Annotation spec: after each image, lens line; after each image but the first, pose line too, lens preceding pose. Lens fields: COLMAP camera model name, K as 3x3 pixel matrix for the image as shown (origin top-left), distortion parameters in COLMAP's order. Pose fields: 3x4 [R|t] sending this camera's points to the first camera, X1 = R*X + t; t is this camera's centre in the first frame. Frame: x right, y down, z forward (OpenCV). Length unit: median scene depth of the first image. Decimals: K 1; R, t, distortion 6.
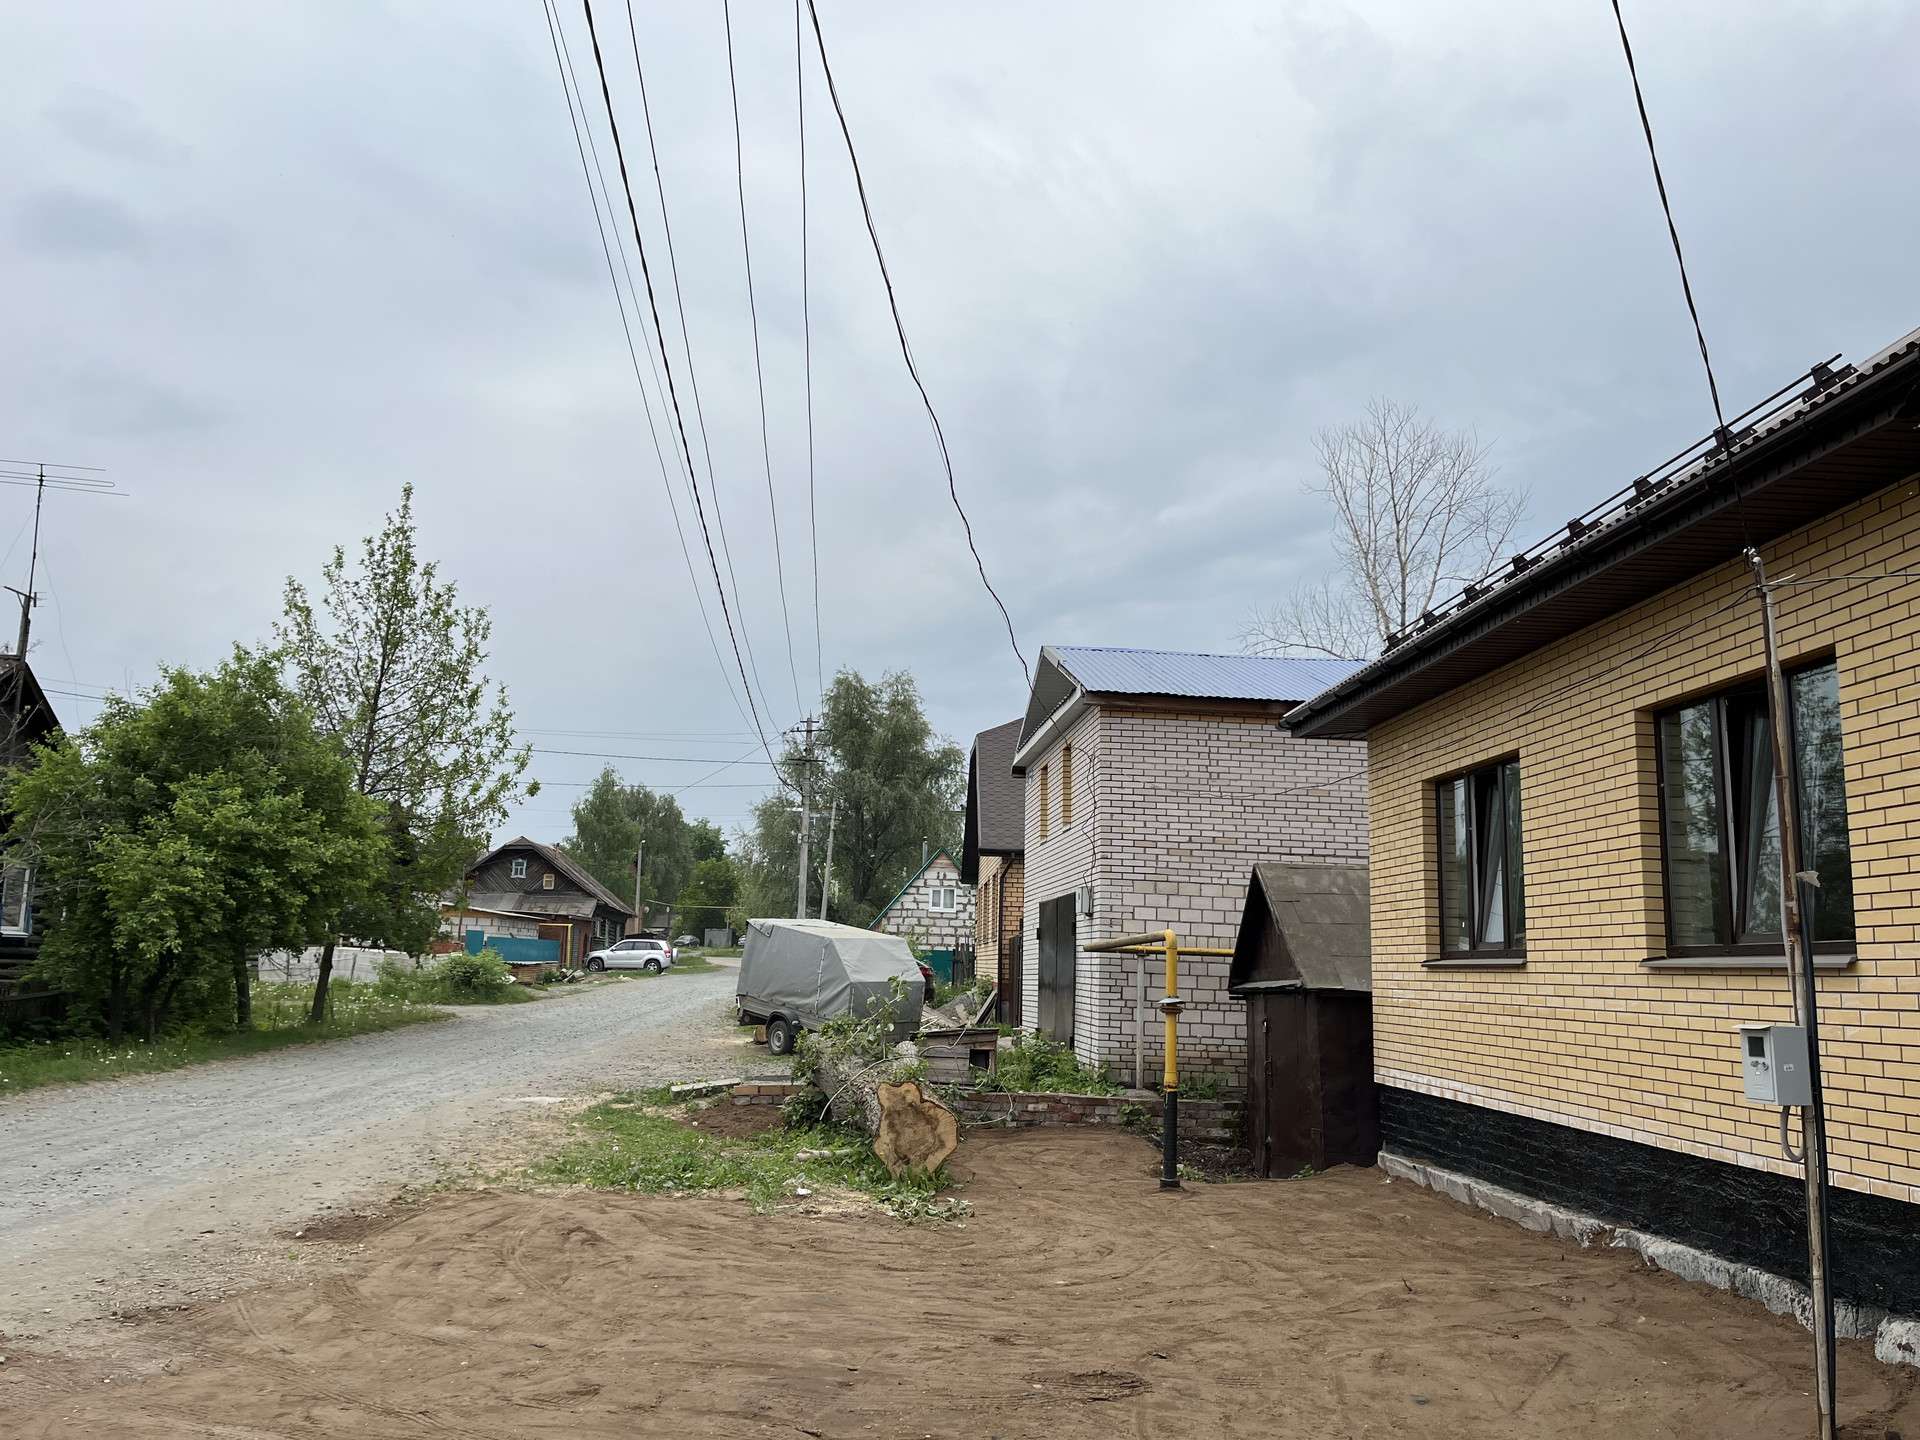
lens RADIAL K [[1440.6, 0, 960.0], [0, 1440.6, 720.0], [0, 0, 1]] dist [0.059465, -0.094118]
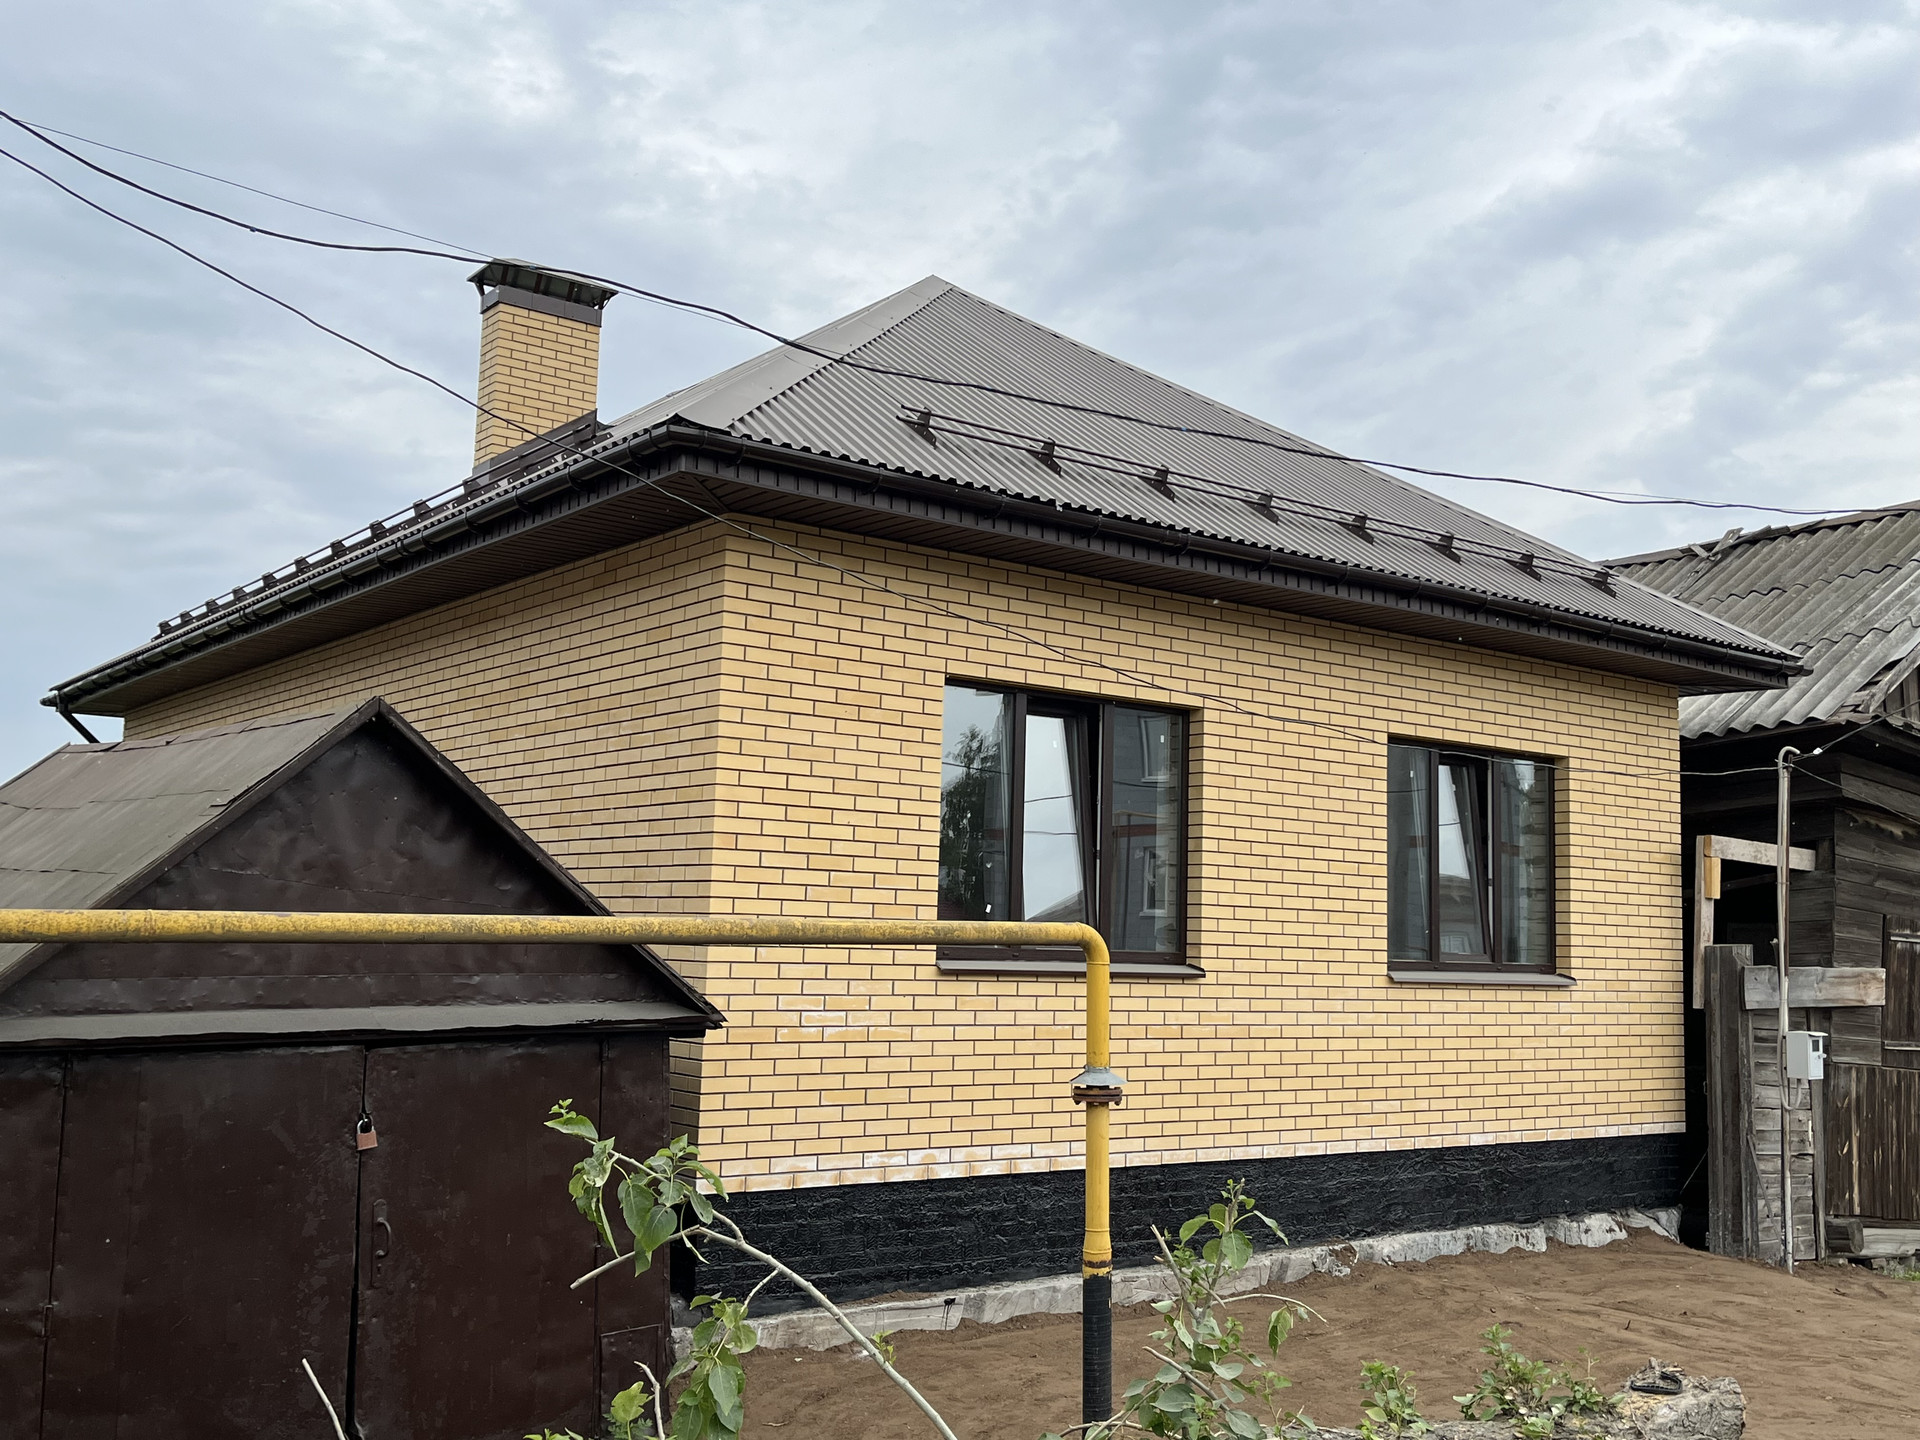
lens RADIAL K [[1863.6, 0, 961.0], [0, 1863.6, 709.8], [0, 0, 1]] dist [0.118844, -0.354805]
pose [[-0.549098, 0.057784, 0.833758, -0.519979], [-0.185962, 0.964151, -0.189292, 0.308698], [-0.814806, -0.258988, -0.518668, 2.096031]]
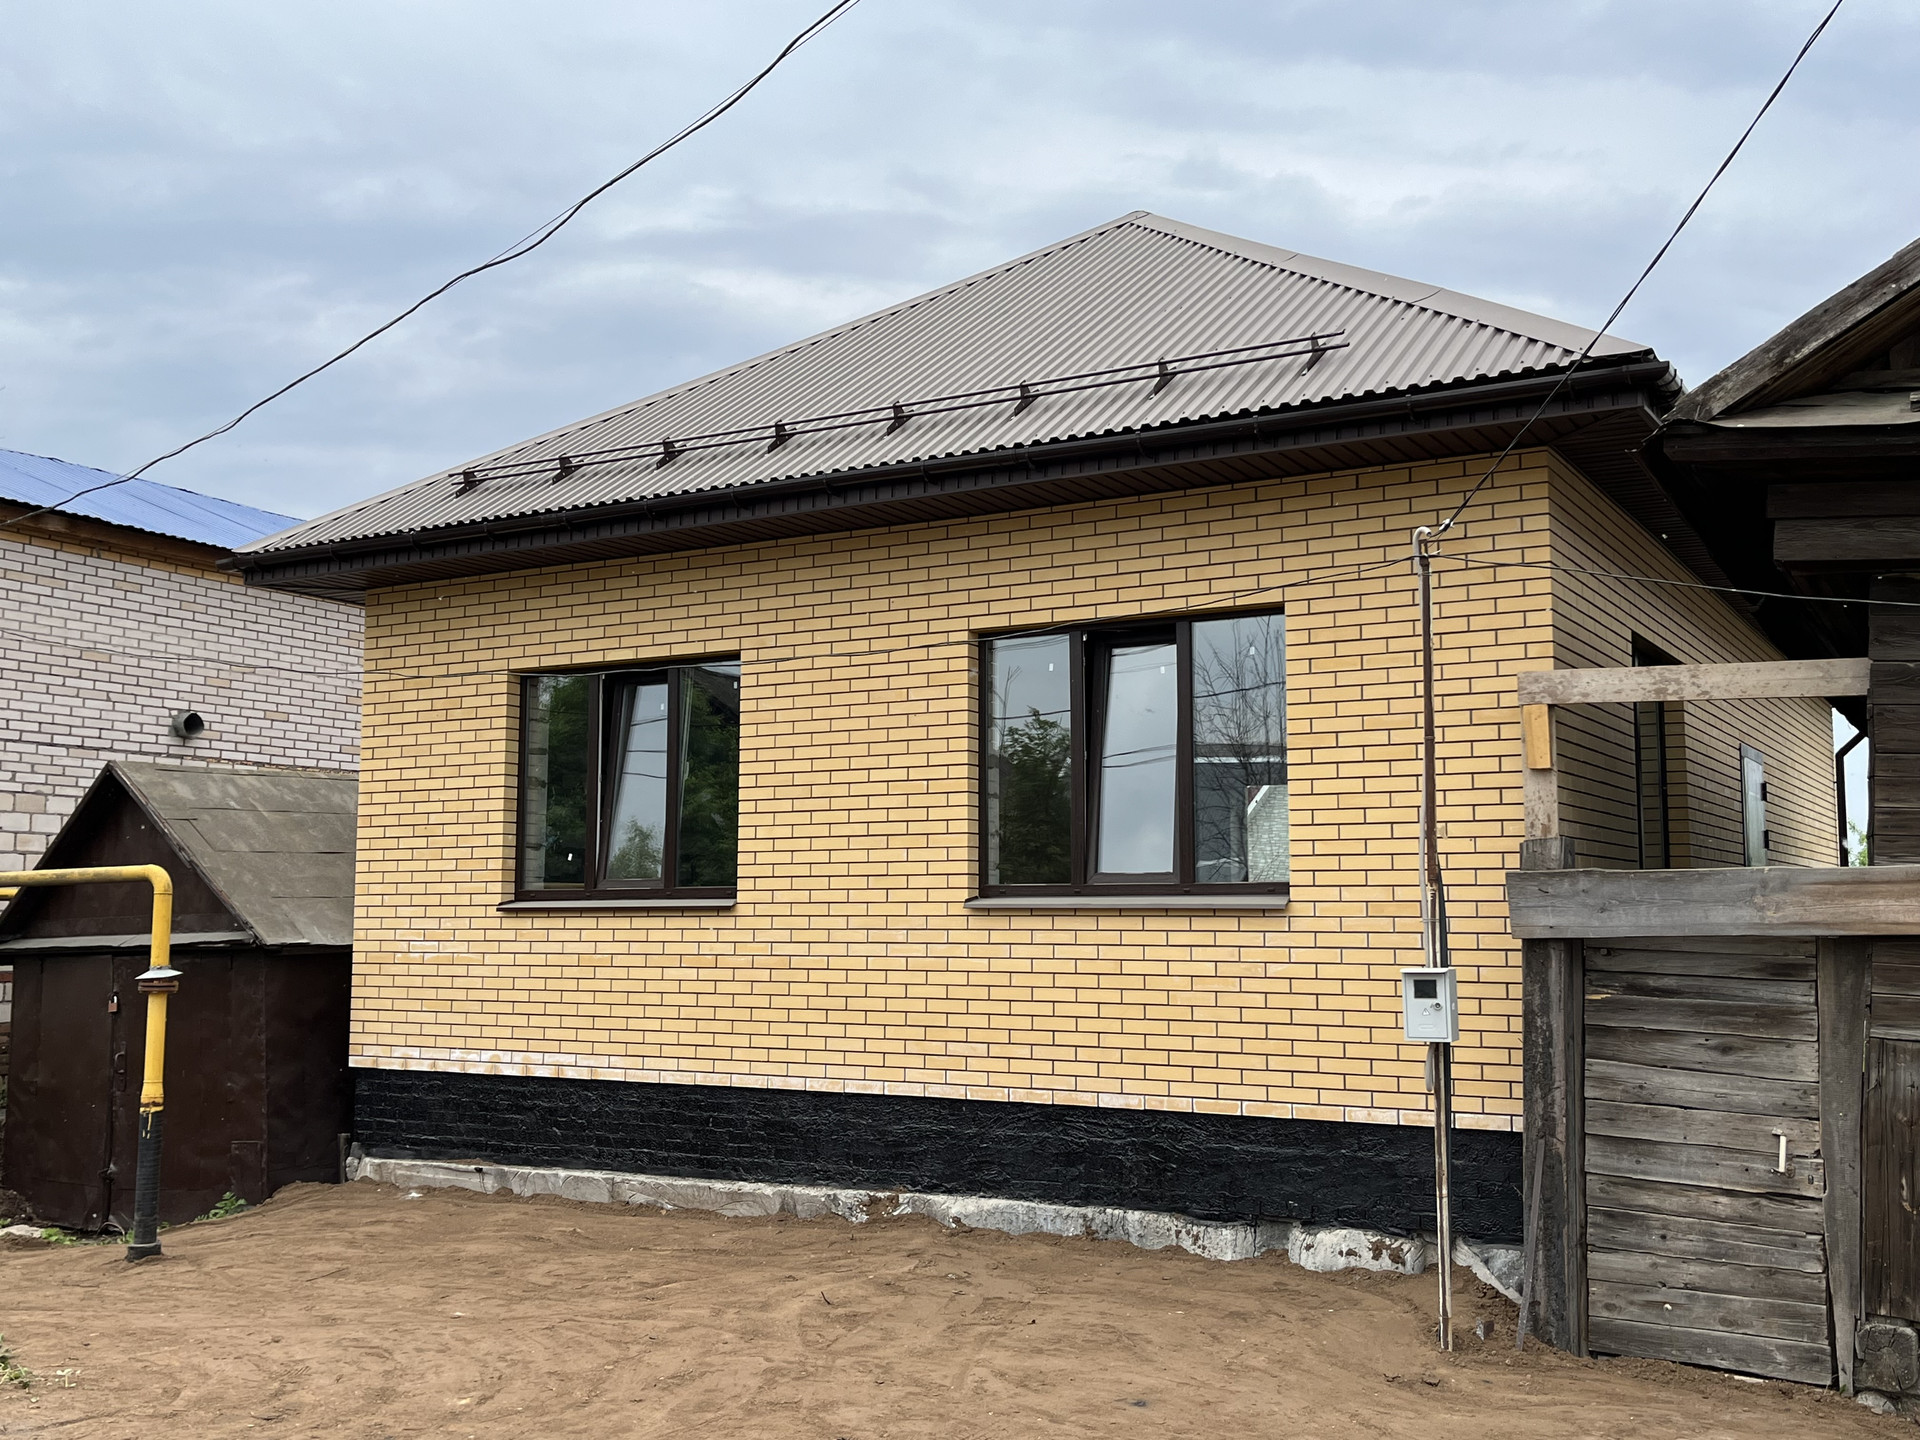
lens RADIAL K [[1863.6, 0, 961.0], [0, 1863.6, 709.8], [0, 0, 1]] dist [0.118844, -0.354805]
pose [[0.558276, 0.063623, 0.827212, -0.548382], [-0.125540, 0.992053, 0.008425, 0.036324], [-0.820102, -0.108552, 0.561827, 0.363367]]
